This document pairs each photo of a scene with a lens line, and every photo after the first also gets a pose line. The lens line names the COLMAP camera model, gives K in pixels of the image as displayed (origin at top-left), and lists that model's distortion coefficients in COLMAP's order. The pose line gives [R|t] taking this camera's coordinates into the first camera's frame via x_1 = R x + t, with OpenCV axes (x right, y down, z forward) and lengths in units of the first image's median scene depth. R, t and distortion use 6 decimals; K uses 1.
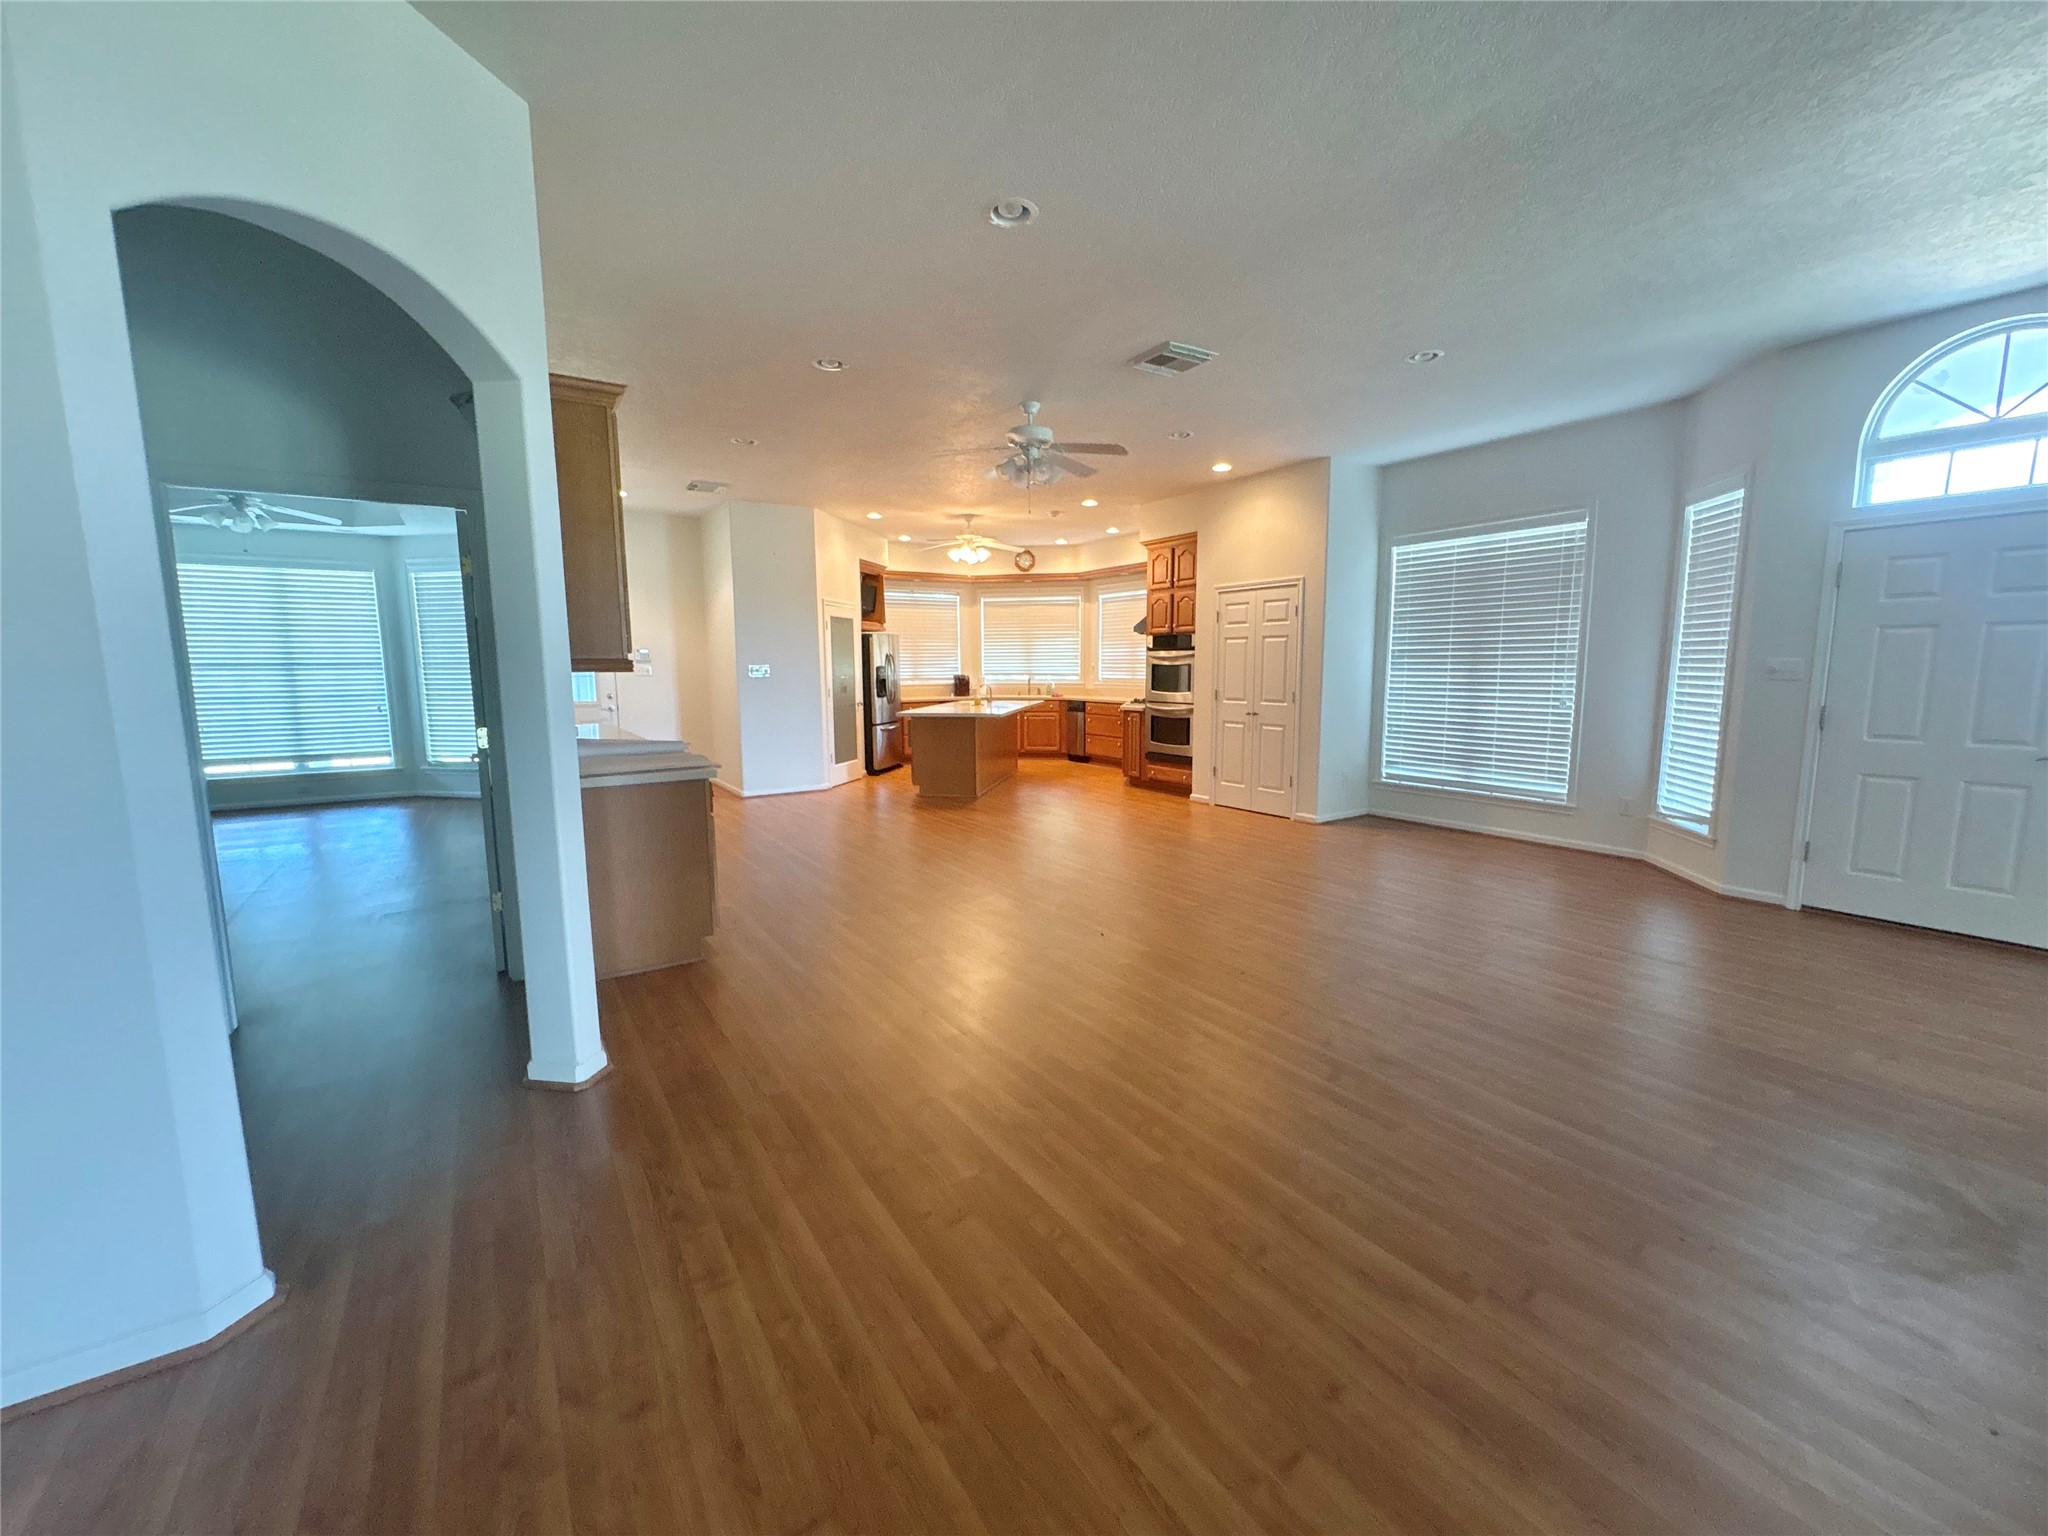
lens RADIAL K [[817.4, 0, 1024.0], [0, 817.4, 768.0], [0, 0, 1]] dist [0.000389, 0.000317]
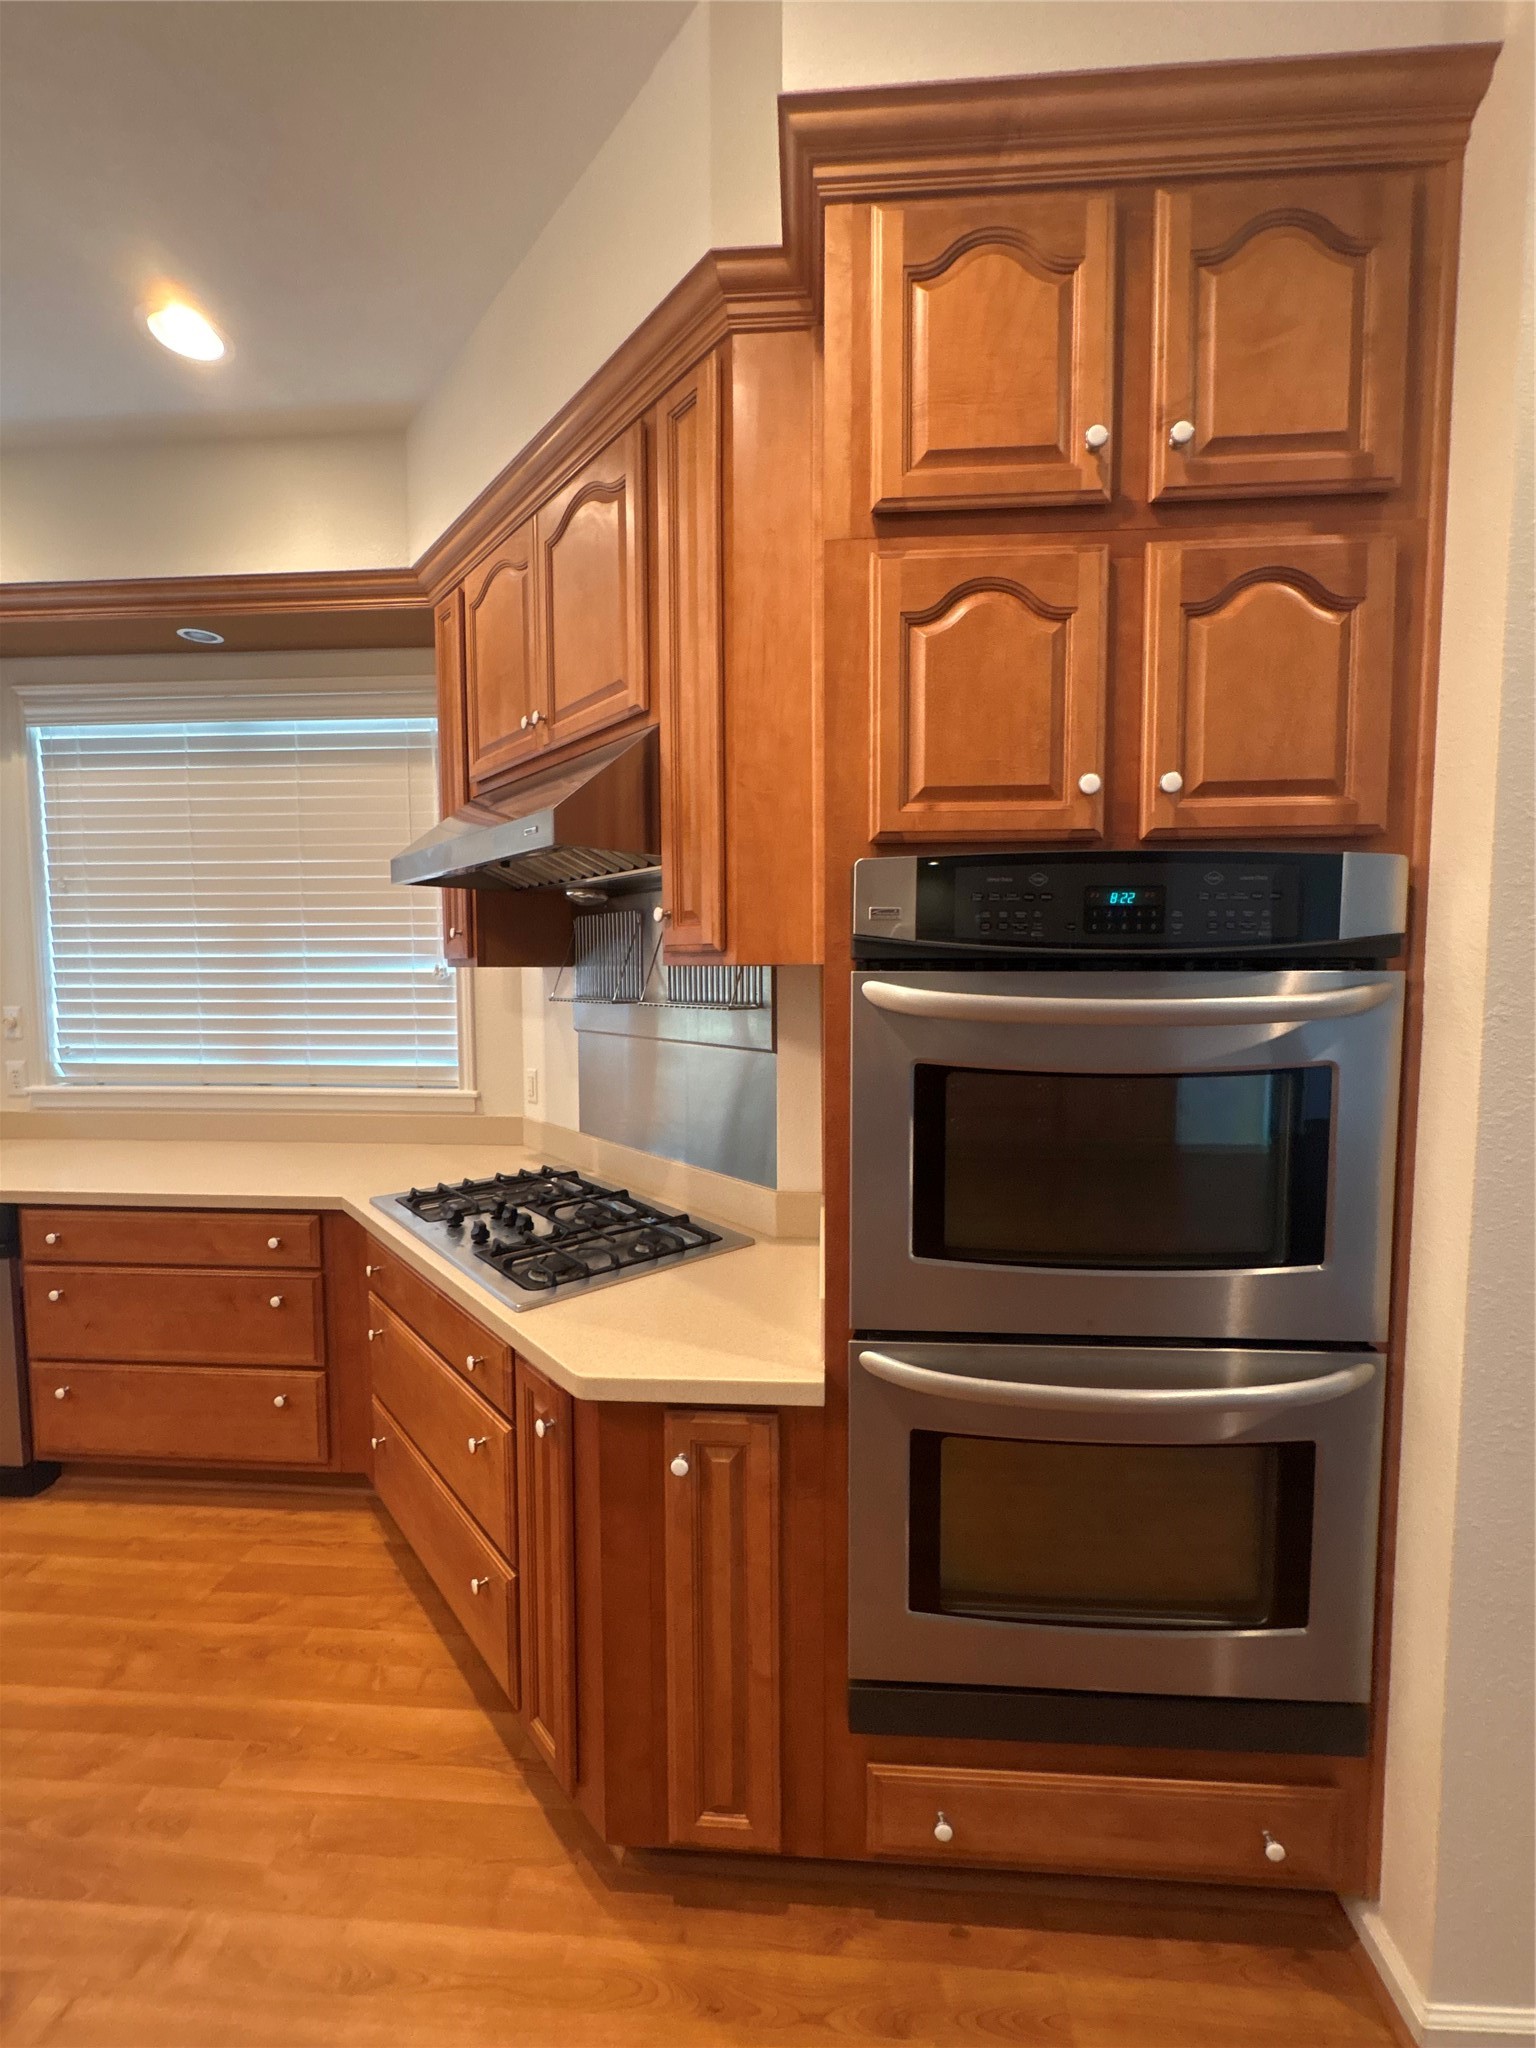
lens RADIAL K [[817.4, 0, 768.0], [0, 817.4, 1024.0], [0, 0, 1]] dist [0.000389, 0.000317]
pose [[0.596407, -0.048446, 0.801219, 0.028490], [0.100237, 0.994858, -0.014460, -0.115092], [-0.796399, 0.088936, 0.598196, 0.803258]]
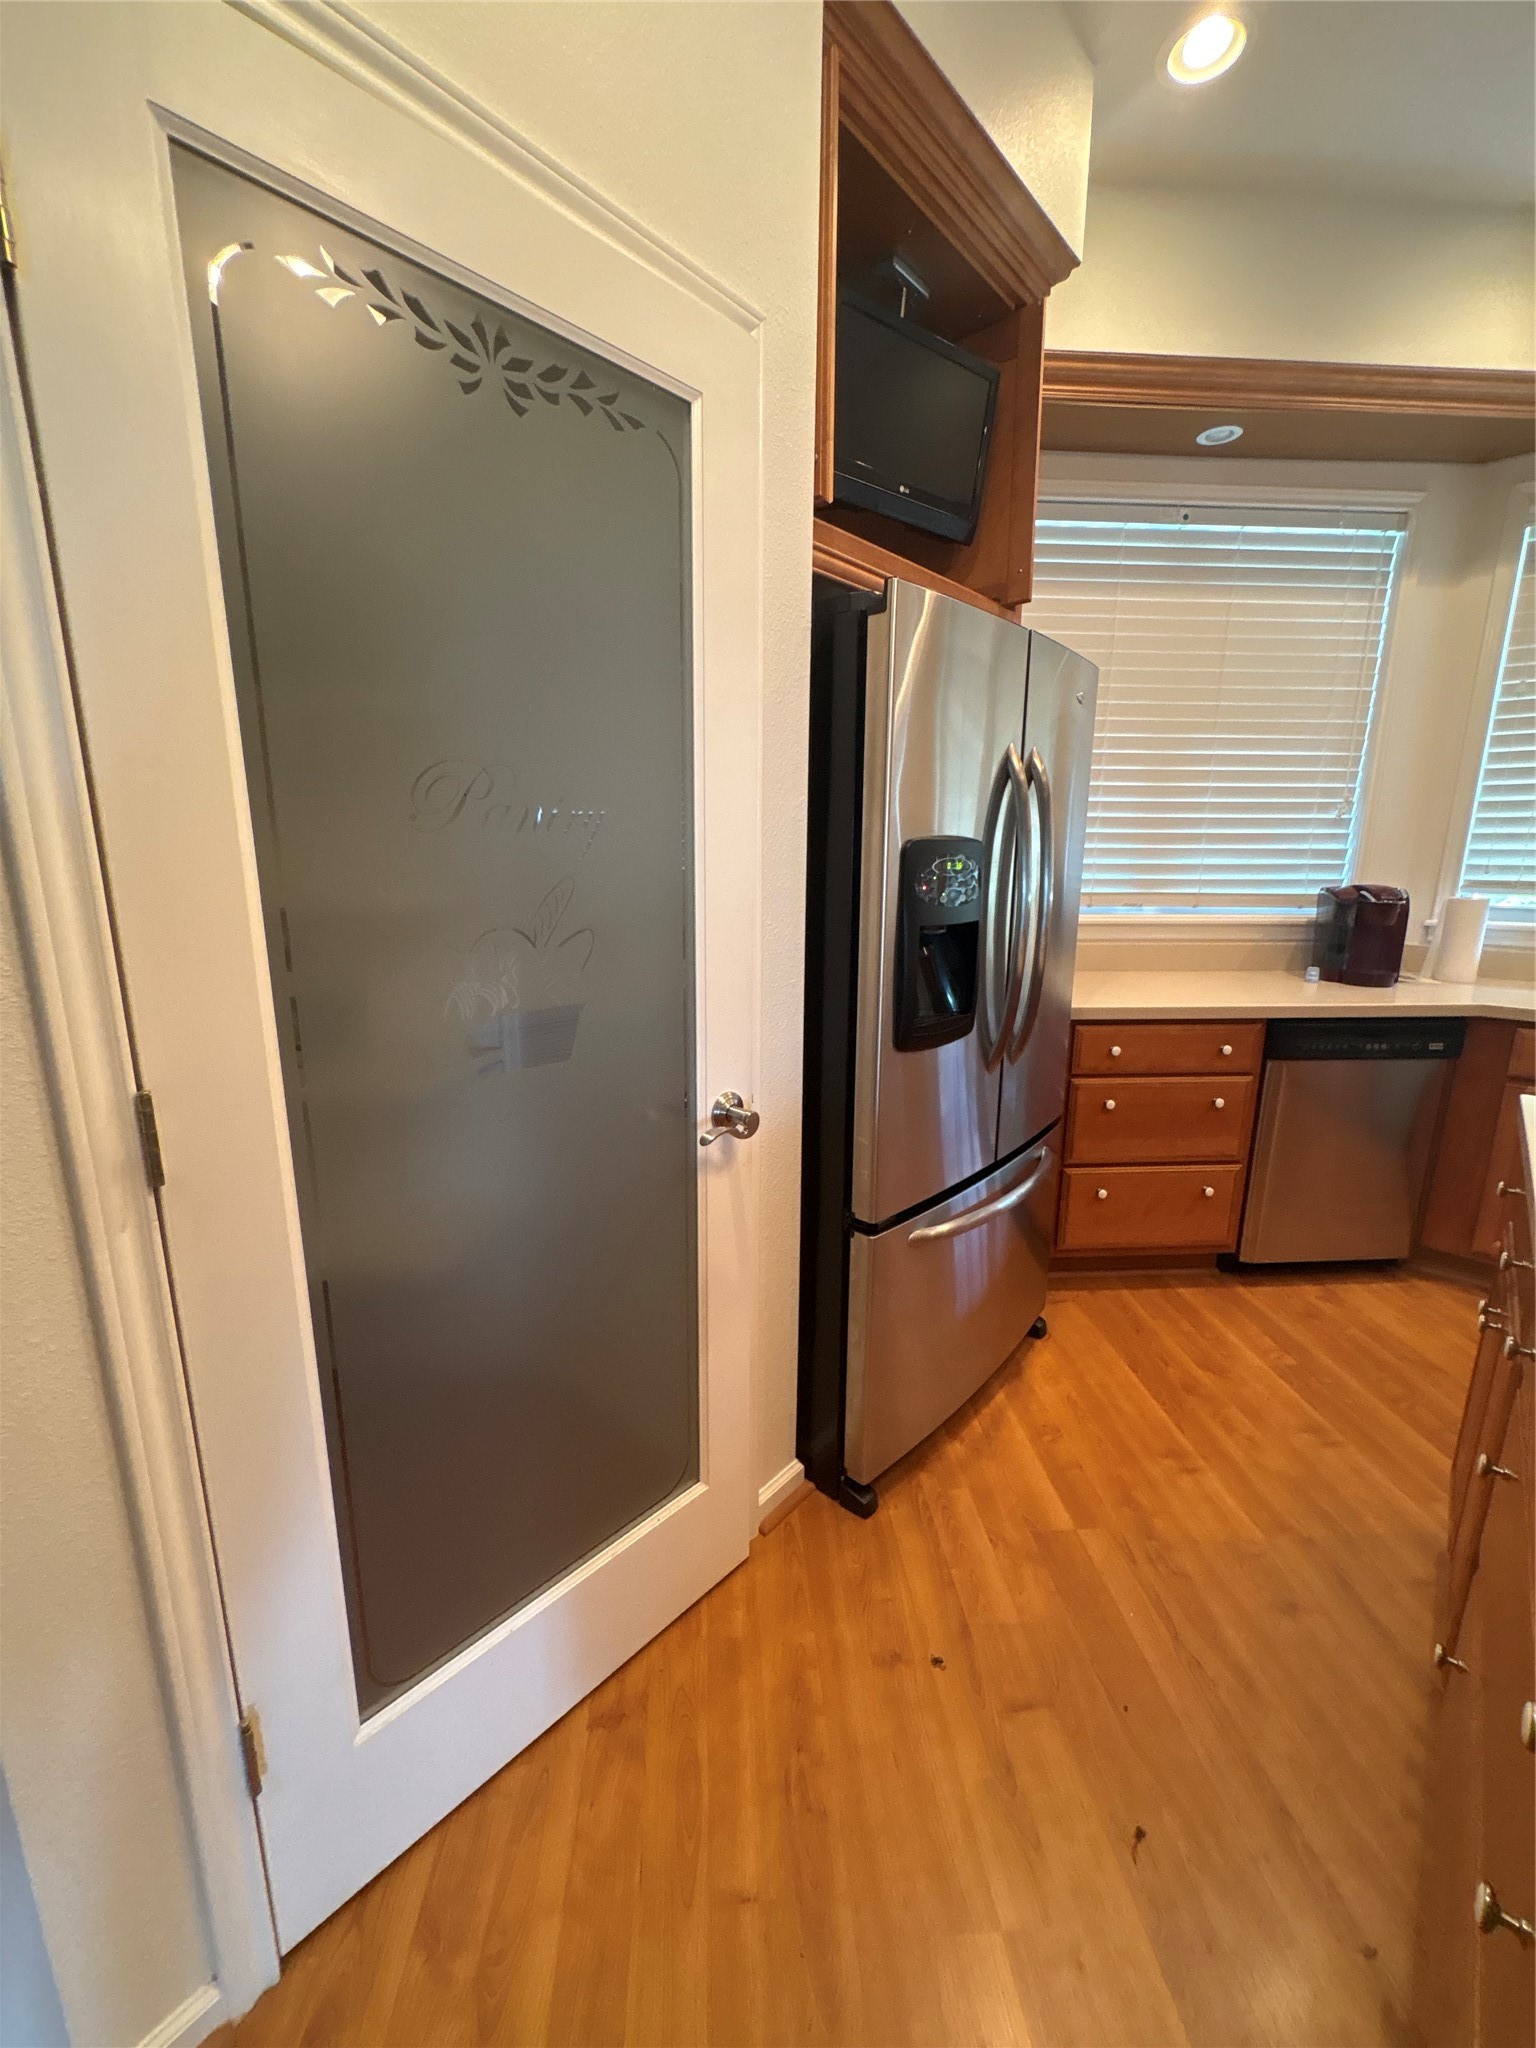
lens RADIAL K [[817.4, 0, 768.0], [0, 817.4, 1024.0], [0, 0, 1]] dist [0.000389, 0.000317]
pose [[0.870616, 0.116065, -0.478076, -0.129785], [-0.073063, 0.991500, 0.107658, -0.105820], [0.486508, -0.058799, 0.871696, 0.859471]]
